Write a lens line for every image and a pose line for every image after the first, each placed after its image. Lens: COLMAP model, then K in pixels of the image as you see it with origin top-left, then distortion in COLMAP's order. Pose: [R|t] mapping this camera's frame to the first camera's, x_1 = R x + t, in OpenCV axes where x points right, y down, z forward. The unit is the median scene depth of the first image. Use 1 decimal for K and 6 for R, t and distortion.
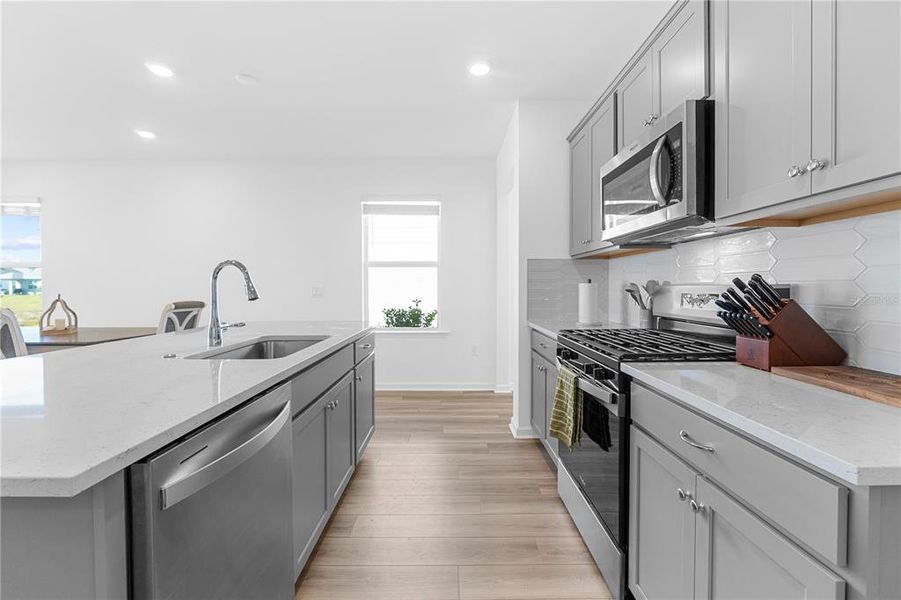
lens RADIAL K [[376.9, 0, 447.6], [0, 376.9, 293.8], [0, 0, 1]] dist [-0.001746, -0.000054]
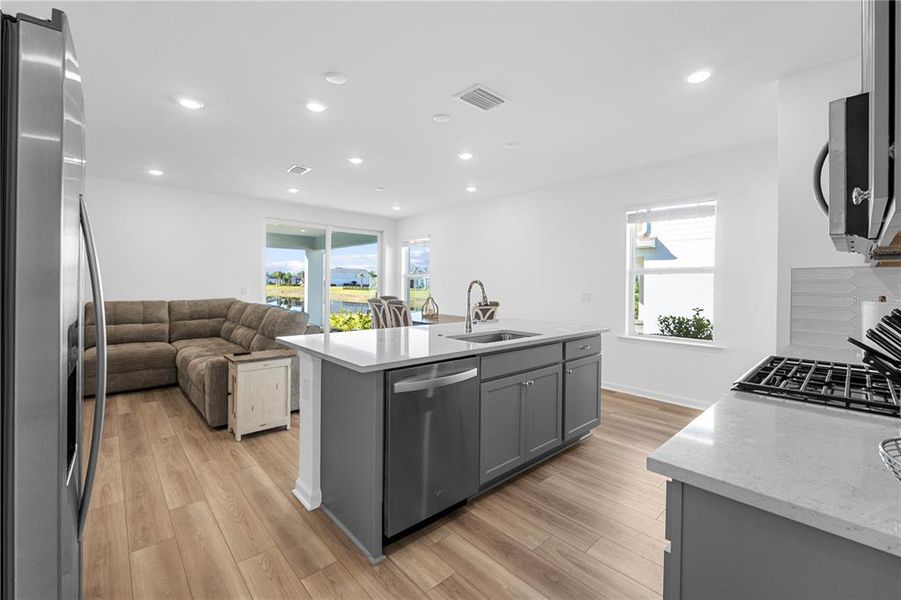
lens RADIAL K [[380.0, 0, 448.9], [0, 380.0, 284.1], [0, 0, 1]] dist [-0.003025, -0.000136]
pose [[0.677568, 0.009120, -0.735404, 0.278122], [-0.024512, 0.999648, -0.010188, -0.027344], [0.735052, 0.024929, 0.677553, -0.095120]]
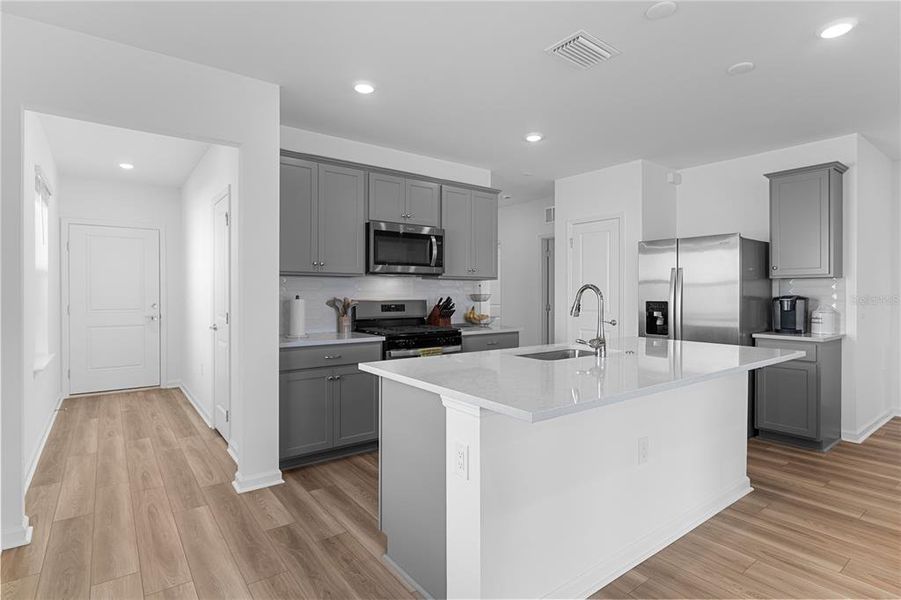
lens RADIAL K [[456.4, 0, 446.9], [0, 456.4, 298.5], [0, 0, 1]] dist [-0.001700, -0.000462]
pose [[-0.606082, -0.007881, 0.795363, -0.764908], [0.015324, 0.999650, 0.021582, -0.042747], [-0.795255, 0.025269, -0.605749, 1.169053]]
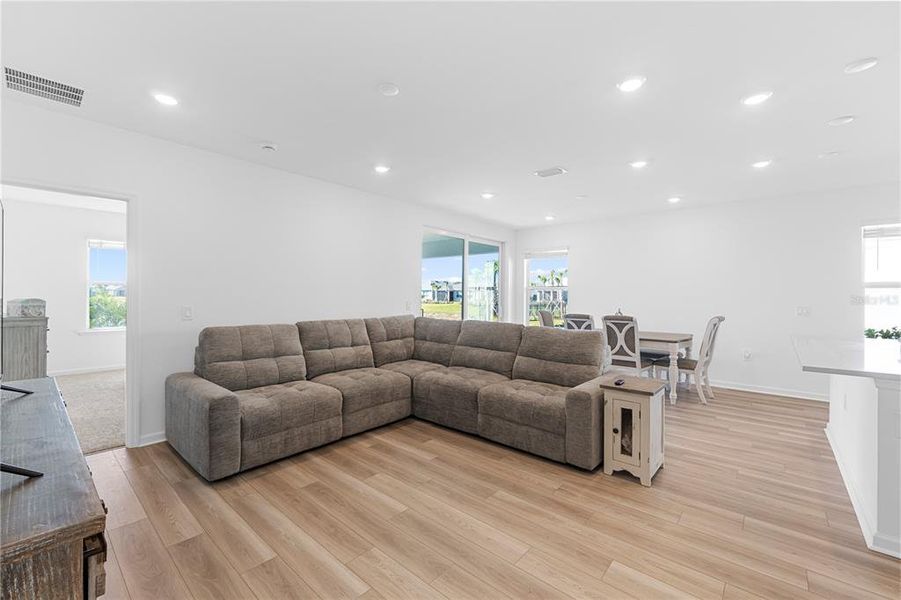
lens RADIAL K [[376.9, 0, 447.6], [0, 376.9, 293.8], [0, 0, 1]] dist [-0.001746, -0.000054]
pose [[0.757868, 0.003253, -0.652400, -0.543360], [-0.020238, 0.999624, -0.018525, -0.017181], [0.652094, 0.027243, 0.757648, -0.697407]]
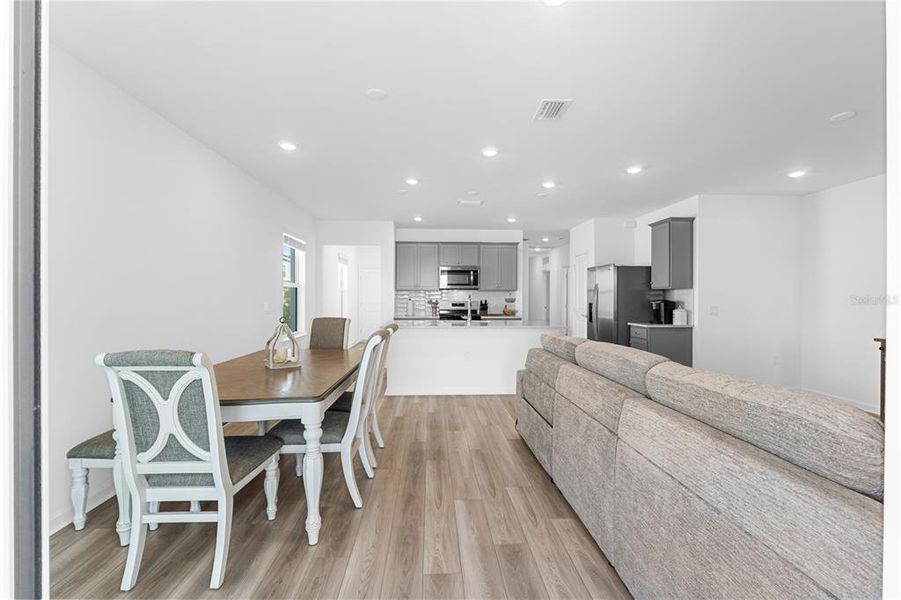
lens RADIAL K [[376.1, 0, 447.7], [0, 376.1, 296.3], [0, 0, 1]] dist [-0.008240, 0.000048]
pose [[-0.057629, 0.011493, 0.998272, -1.872301], [0.010077, 0.999889, -0.010930, -0.018403], [-0.998287, 0.009429, -0.057739, 0.706138]]
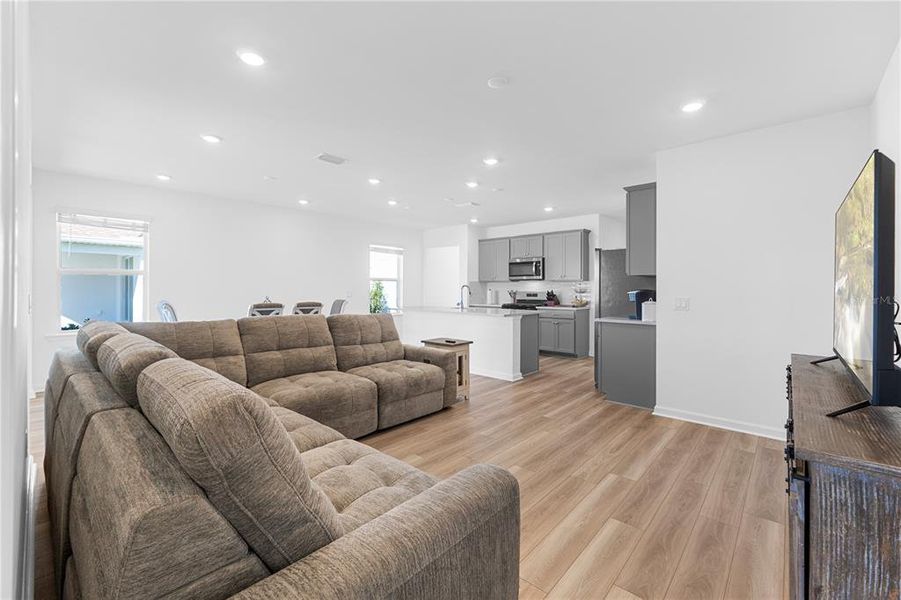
lens RADIAL K [[376.1, 0, 447.7], [0, 376.1, 296.3], [0, 0, 1]] dist [-0.008240, 0.000048]
pose [[0.667030, -0.010245, 0.744960, -1.731724], [0.008282, 0.999946, 0.006337, -0.003746], [-0.744985, 0.001943, 0.667079, -0.640291]]
